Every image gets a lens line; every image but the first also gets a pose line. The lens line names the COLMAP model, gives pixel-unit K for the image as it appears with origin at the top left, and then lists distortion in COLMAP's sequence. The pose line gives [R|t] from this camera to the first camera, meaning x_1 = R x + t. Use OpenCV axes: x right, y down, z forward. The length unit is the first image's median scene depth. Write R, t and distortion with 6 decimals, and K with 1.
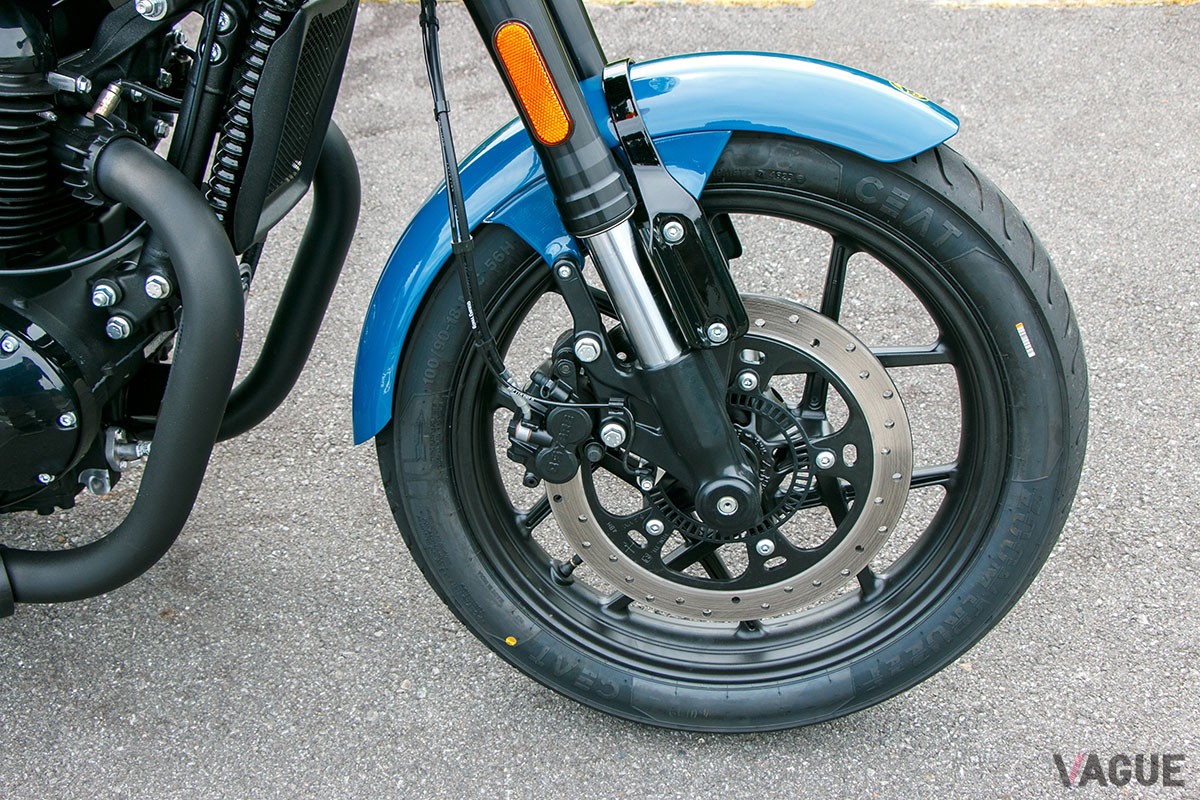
lens RADIAL K [[1338.4, 0, 600.7], [0, 1338.4, 403.8], [0, 0, 1]] dist [-0.019635, 0.000000]
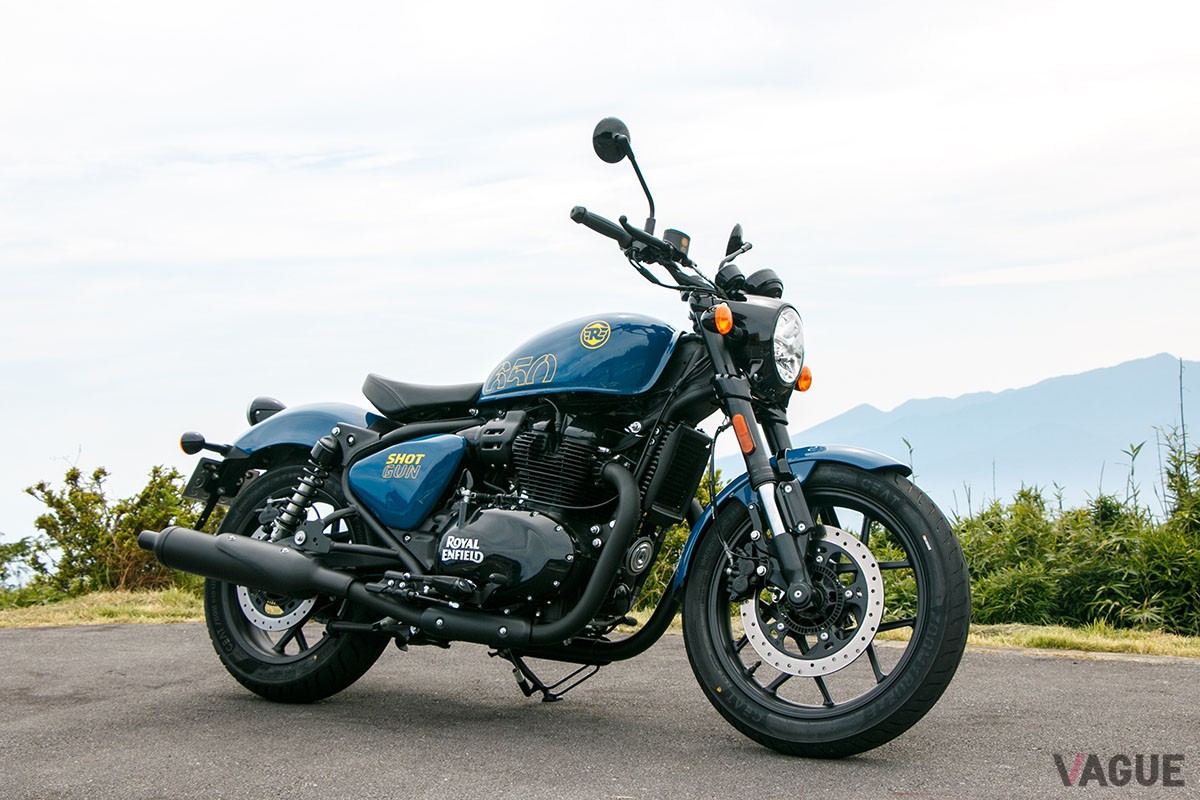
lens RADIAL K [[1724.5, 0, 602.9], [0, 1724.5, 398.8], [0, 0, 1]] dist [0.087364, 0.000000]
pose [[0.902961, -0.013371, -0.429515, 1.161334], [-0.269429, 0.761038, -0.590109, 1.807900], [0.334768, 0.648569, 0.683585, -1.567467]]
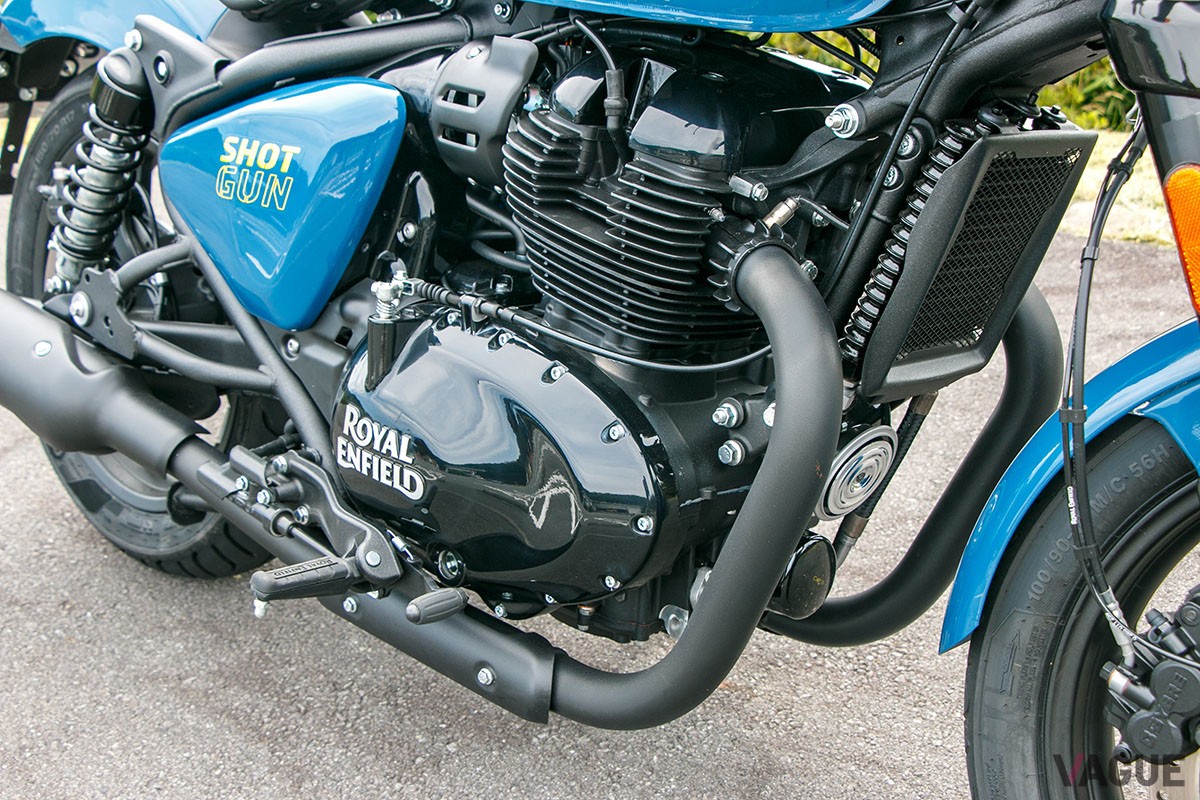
lens RADIAL K [[1724.5, 0, 590.0], [0, 1724.5, 401.6], [0, 0, 1]] dist [0.087364, 0.000000]
pose [[0.797031, 0.194435, -0.571783, 0.251300], [-0.324667, 0.936261, -0.134191, 0.107555], [0.509247, 0.292594, 0.809356, -0.033914]]
